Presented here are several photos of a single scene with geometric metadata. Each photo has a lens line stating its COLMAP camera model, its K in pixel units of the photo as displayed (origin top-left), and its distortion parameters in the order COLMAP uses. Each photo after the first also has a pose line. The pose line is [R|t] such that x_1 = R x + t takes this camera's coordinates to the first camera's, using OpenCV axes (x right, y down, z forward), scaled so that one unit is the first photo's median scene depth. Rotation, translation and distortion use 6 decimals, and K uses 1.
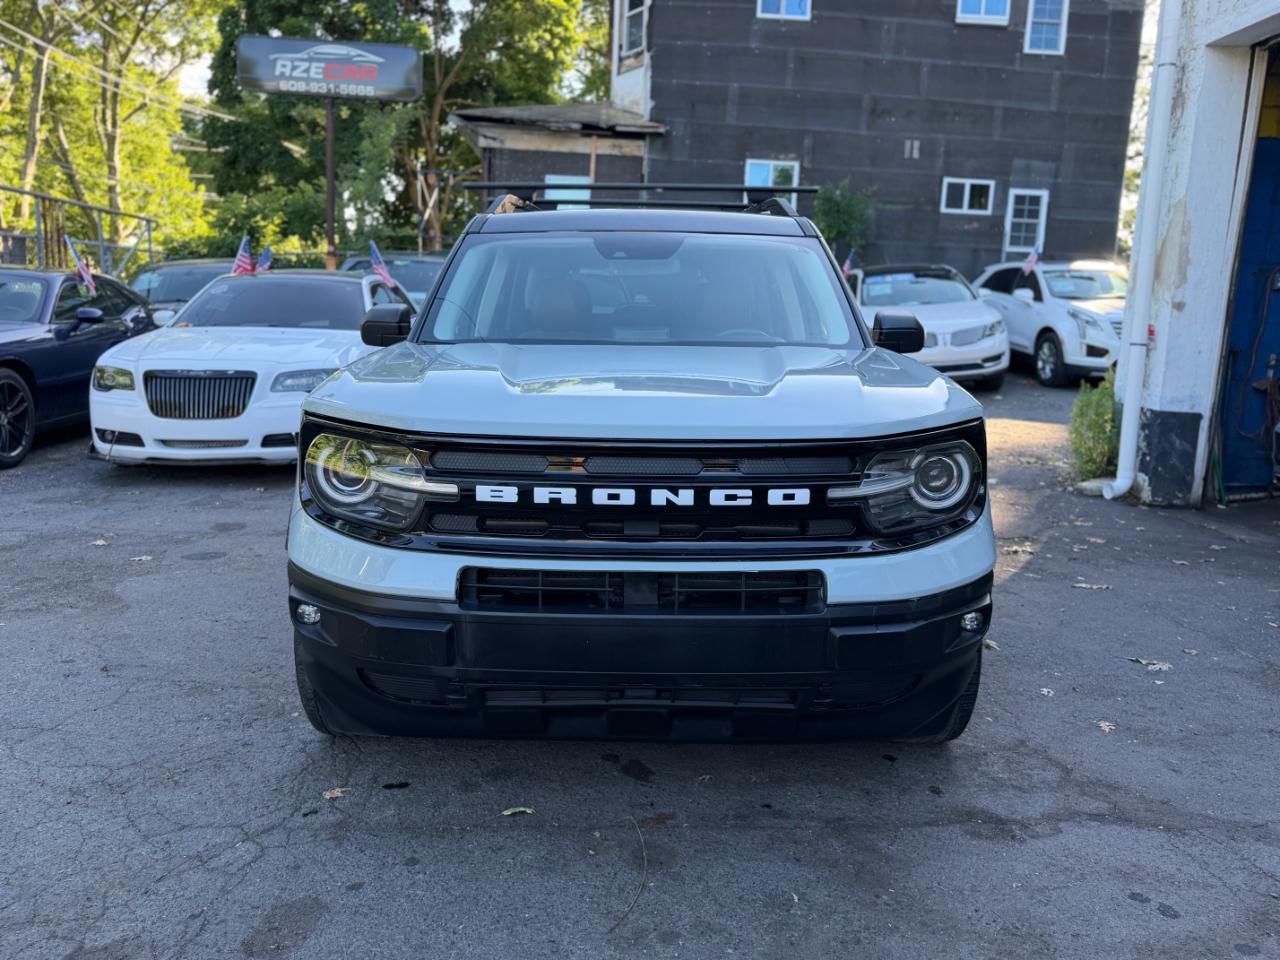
lens RADIAL K [[982.4, 0, 627.2], [0, 982.4, 489.9], [0, 0, 1]] dist [0.028176, -0.038792]
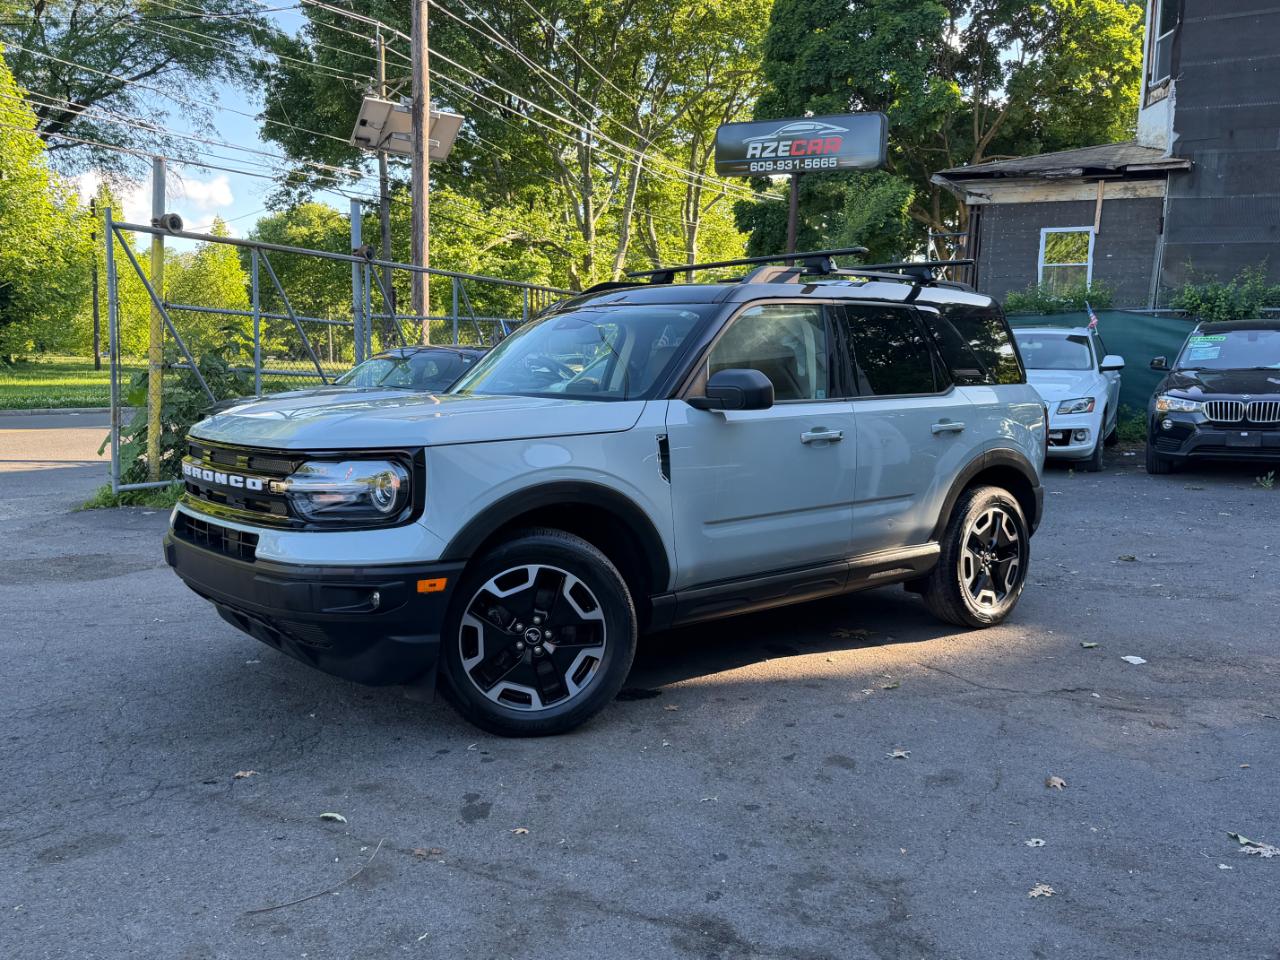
lens RADIAL K [[1046.1, 0, 643.5], [0, 1046.1, 492.3], [0, 0, 1]] dist [0.062349, -0.106599]
pose [[0.861976, 0.047830, -0.504688, 0.126684], [-0.085784, 0.994944, -0.052221, -0.000906], [0.499639, 0.088307, 0.861721, 0.019158]]
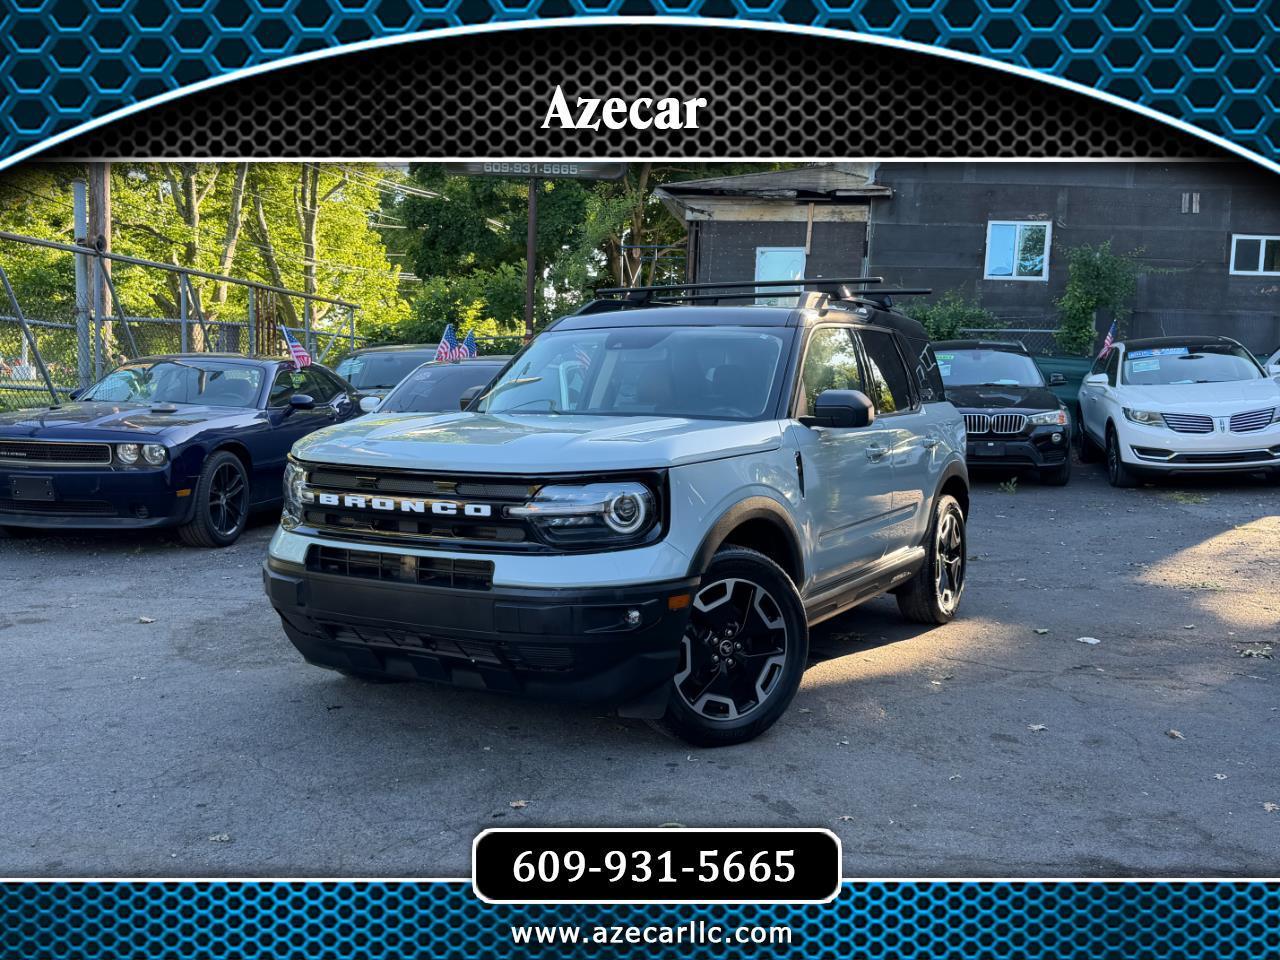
lens RADIAL K [[1148.6, 0, 634.8], [0, 1148.6, 503.3], [0, 0, 1]] dist [0.064882, -0.060141]
pose [[0.981557, 0.012580, -0.190758, 0.016052], [-0.028793, 0.996178, -0.082460, 0.010366], [0.188992, 0.086432, 0.978168, -0.058262]]
